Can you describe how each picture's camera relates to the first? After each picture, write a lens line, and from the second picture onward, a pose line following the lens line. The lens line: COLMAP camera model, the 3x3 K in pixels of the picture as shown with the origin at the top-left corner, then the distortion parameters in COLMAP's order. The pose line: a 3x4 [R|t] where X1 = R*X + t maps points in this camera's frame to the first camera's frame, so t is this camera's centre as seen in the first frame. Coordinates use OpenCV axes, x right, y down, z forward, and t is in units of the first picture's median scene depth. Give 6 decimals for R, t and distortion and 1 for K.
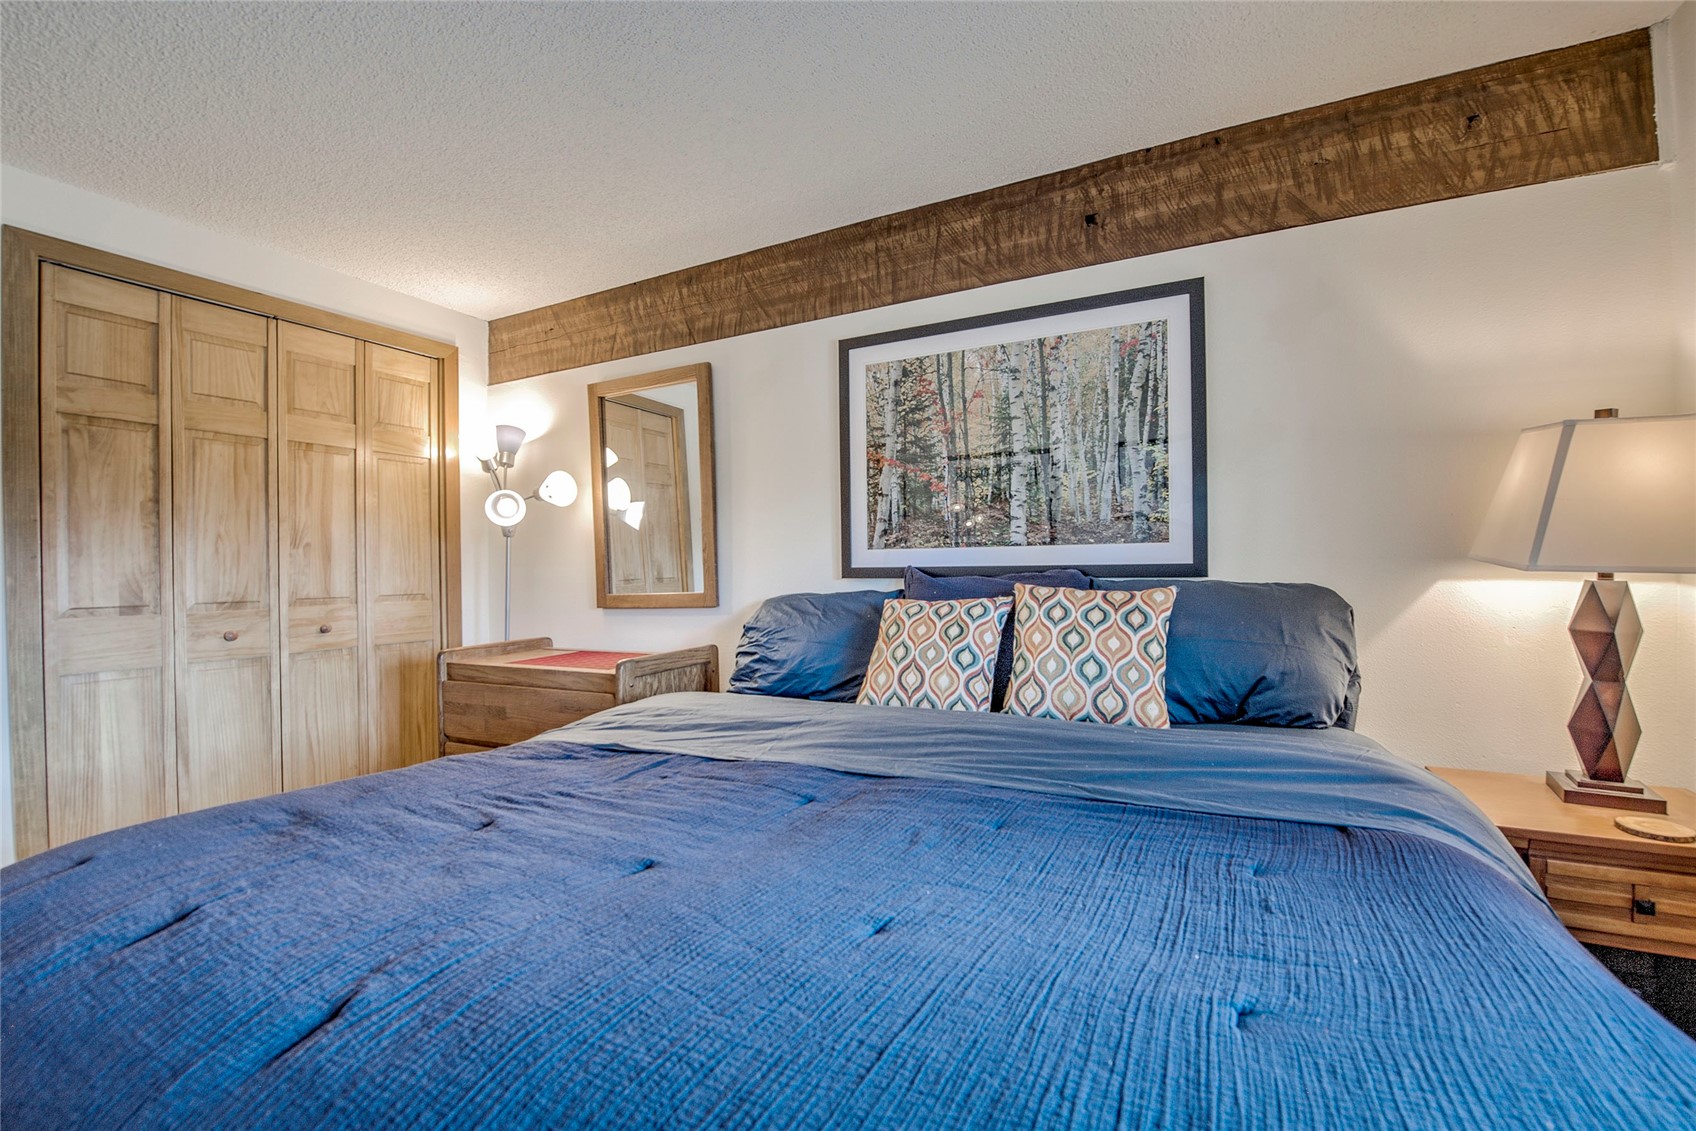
lens RADIAL K [[691.7, 0, 848.2], [0, 691.7, 575.5], [0, 0, 1]] dist [-0.012053, -0.002437]
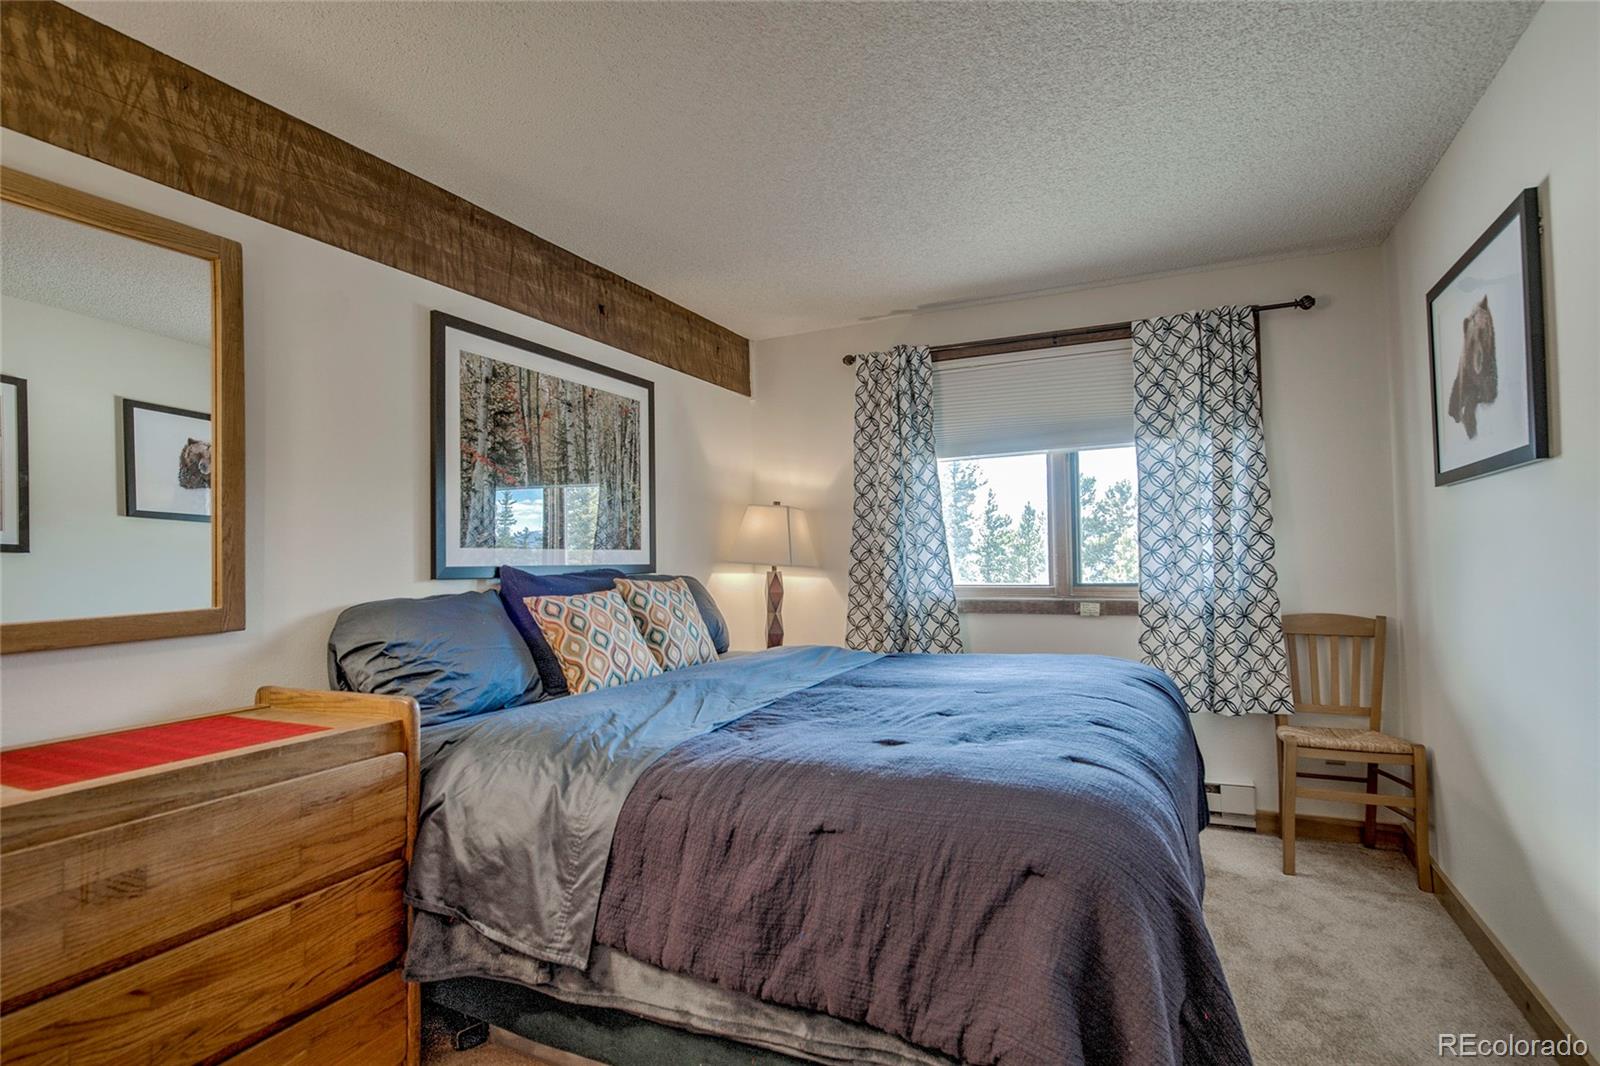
lens RADIAL K [[814.8, 0, 796.1], [0, 814.8, 534.3], [0, 0, 1]] dist [-0.002701, -0.003924]
pose [[-0.019136, 0.046407, 0.998739, -1.118152], [0.026223, 0.998602, -0.045898, 0.006413], [-0.999473, 0.025311, -0.020326, 0.603584]]
